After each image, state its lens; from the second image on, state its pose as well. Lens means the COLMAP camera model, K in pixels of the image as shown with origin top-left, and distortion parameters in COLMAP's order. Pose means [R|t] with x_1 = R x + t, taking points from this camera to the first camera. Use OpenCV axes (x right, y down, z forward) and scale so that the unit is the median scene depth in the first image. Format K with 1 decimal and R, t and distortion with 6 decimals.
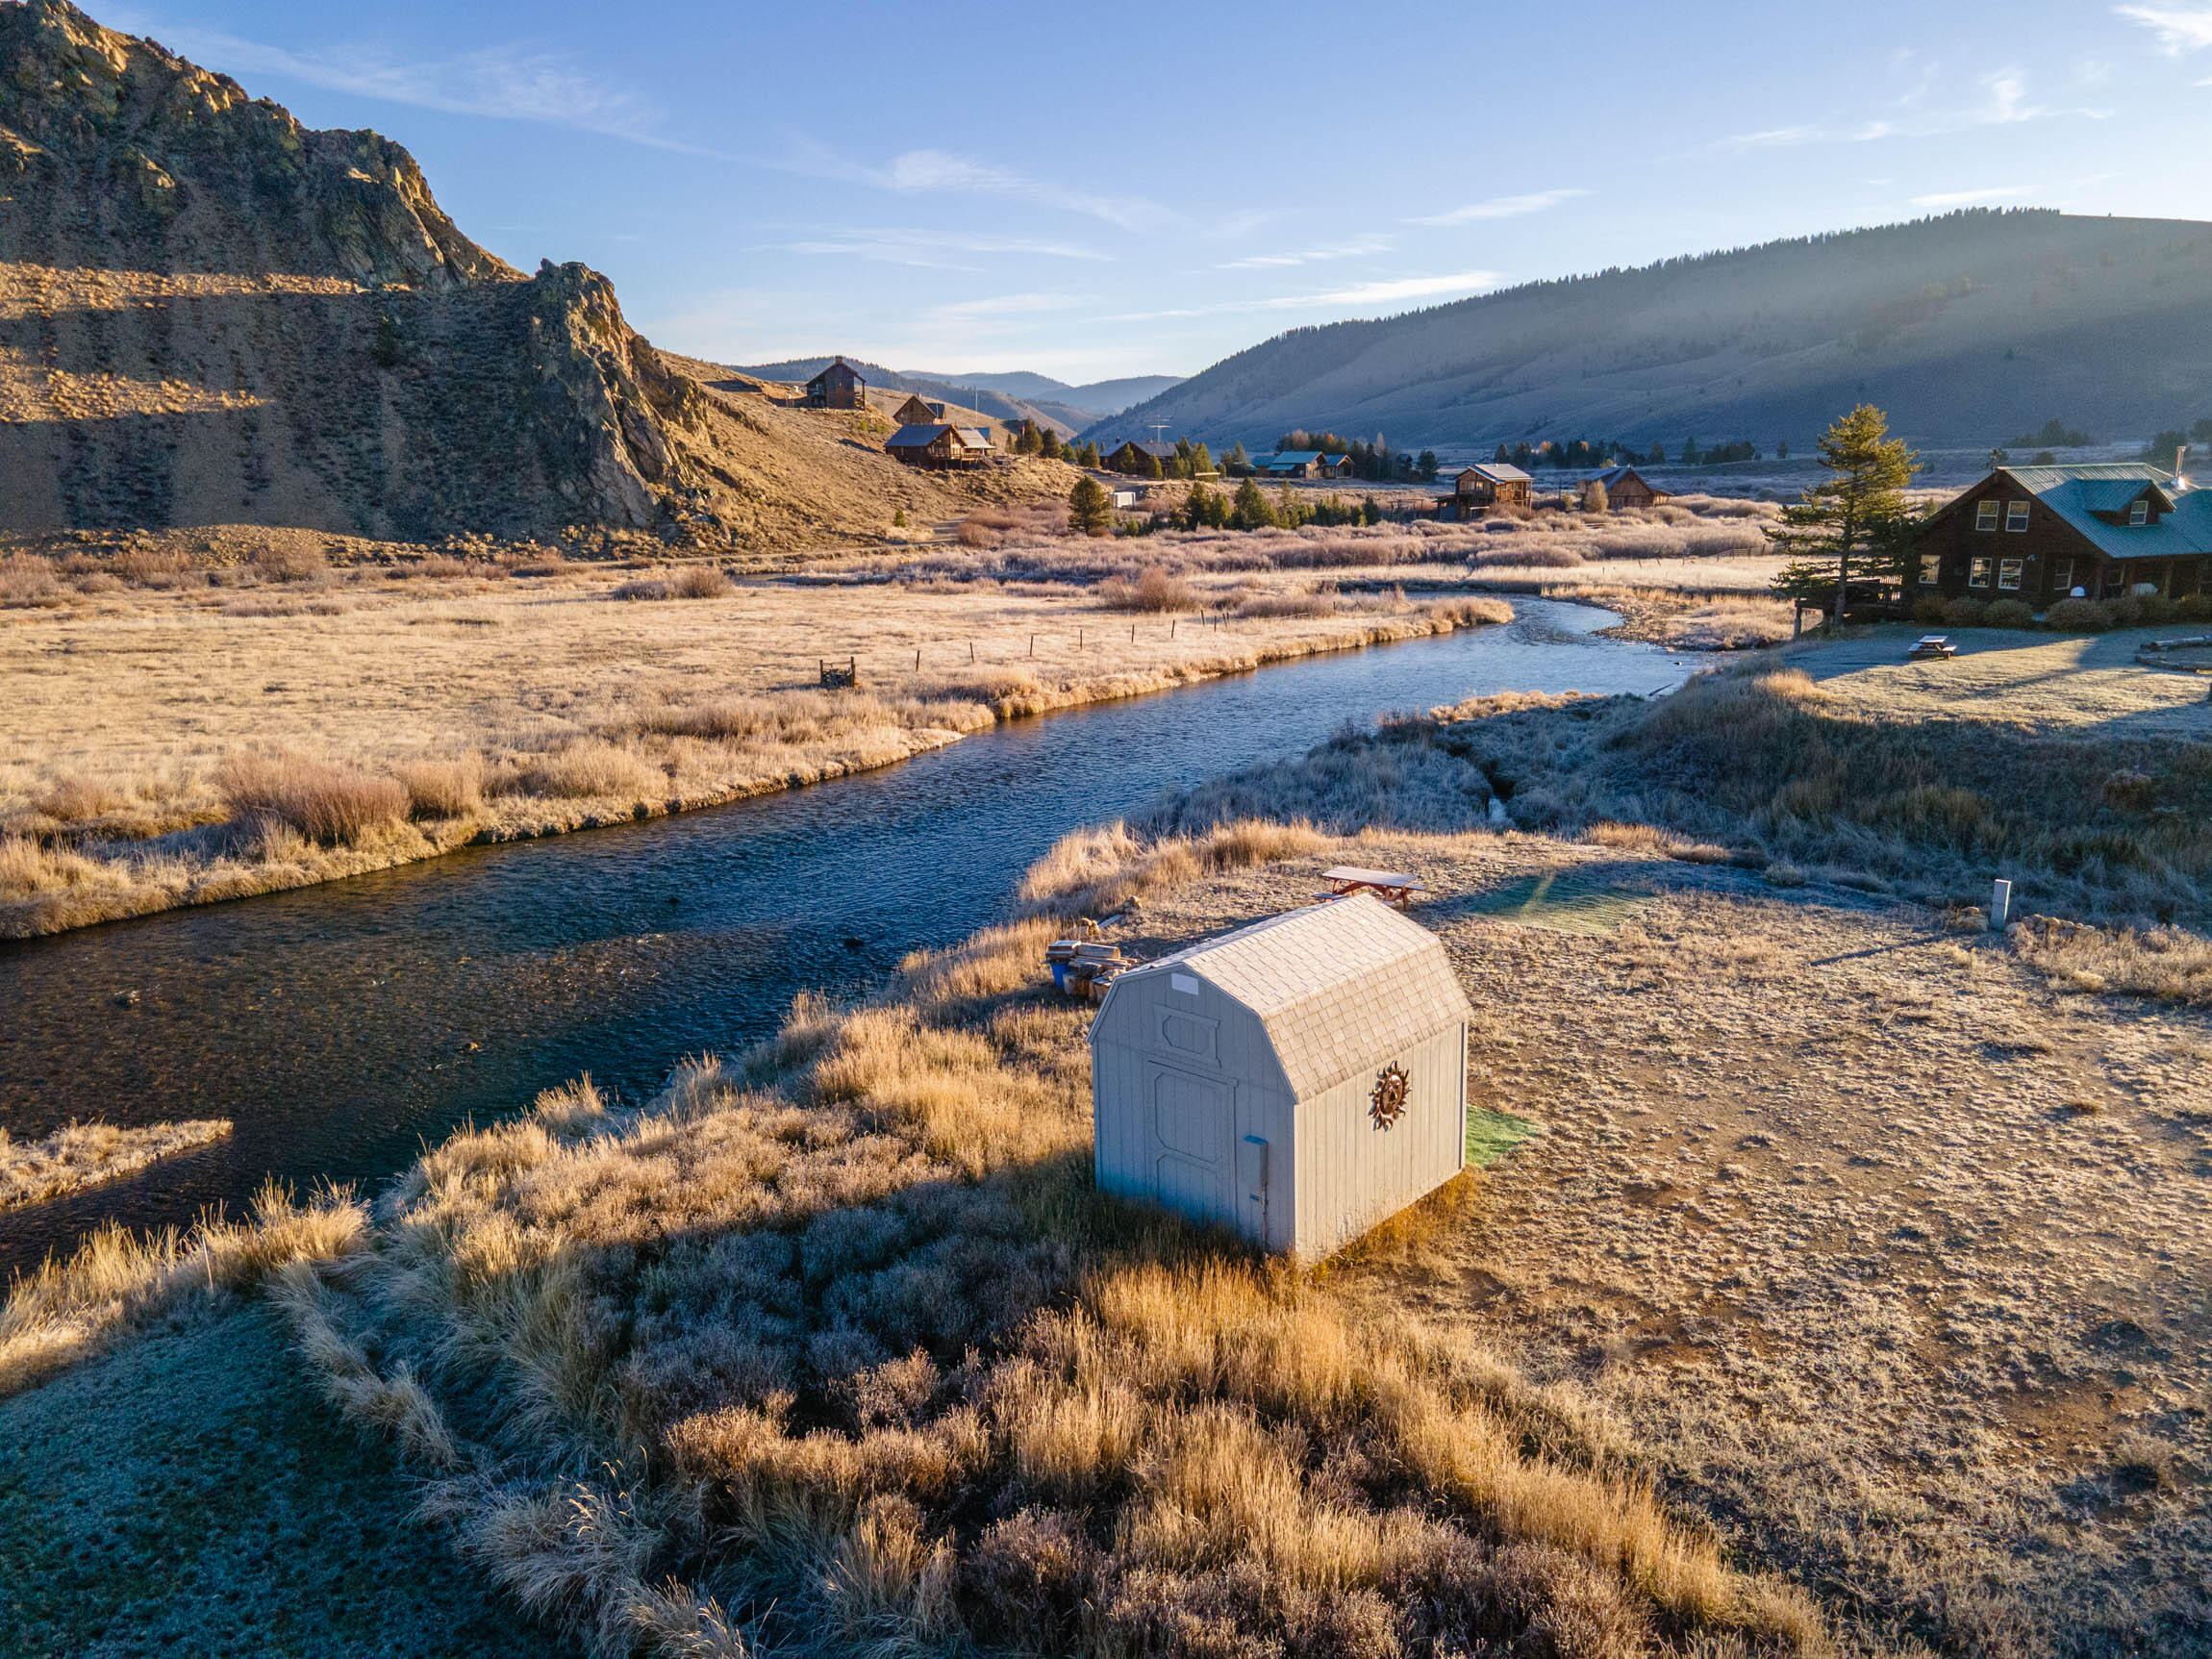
lens RADIAL K [[1607.4, 0, 1106.0], [0, 1607.4, 829.5], [0, 0, 1]] dist [0.029723, 0.030795]
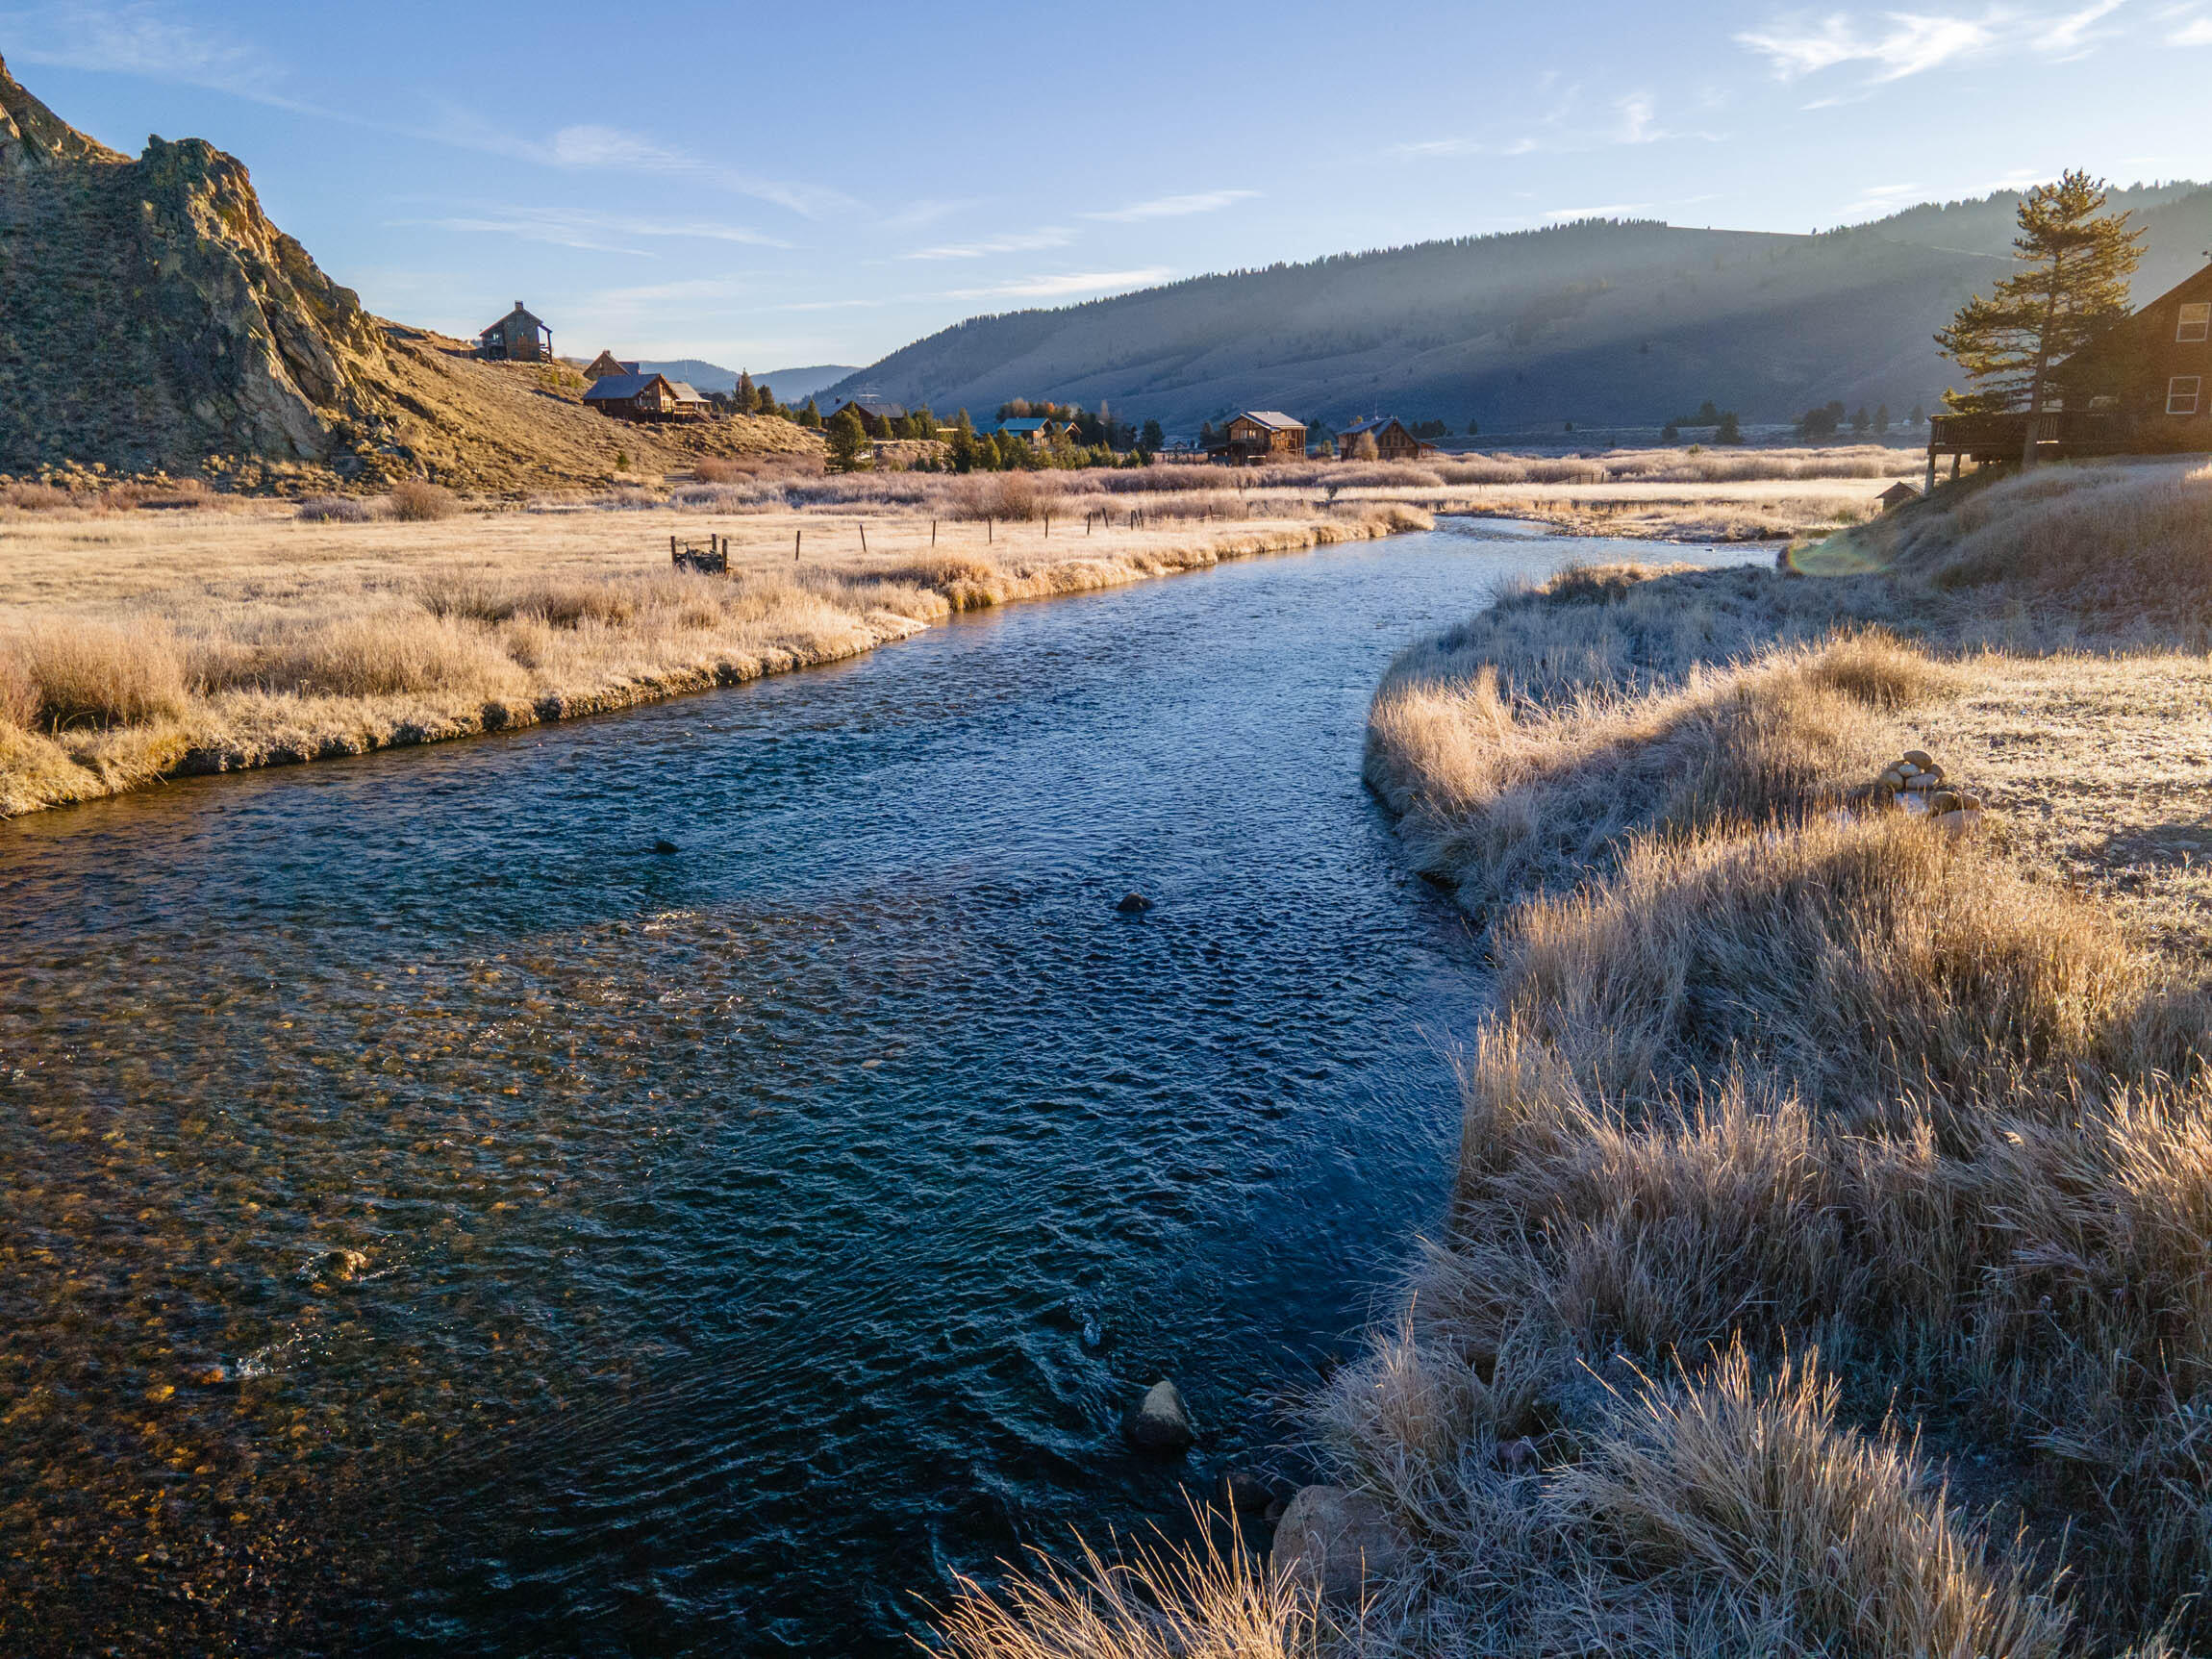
lens RADIAL K [[1614.4, 0, 1111.0], [0, 1614.4, 833.3], [0, 0, 1]] dist [-0.002197, 0.093464]
pose [[0.981313, -0.044622, 0.187173, -0.055014], [0.043209, 0.998998, 0.011623, 0.009622], [-0.187504, -0.003319, 0.982258, 0.120317]]
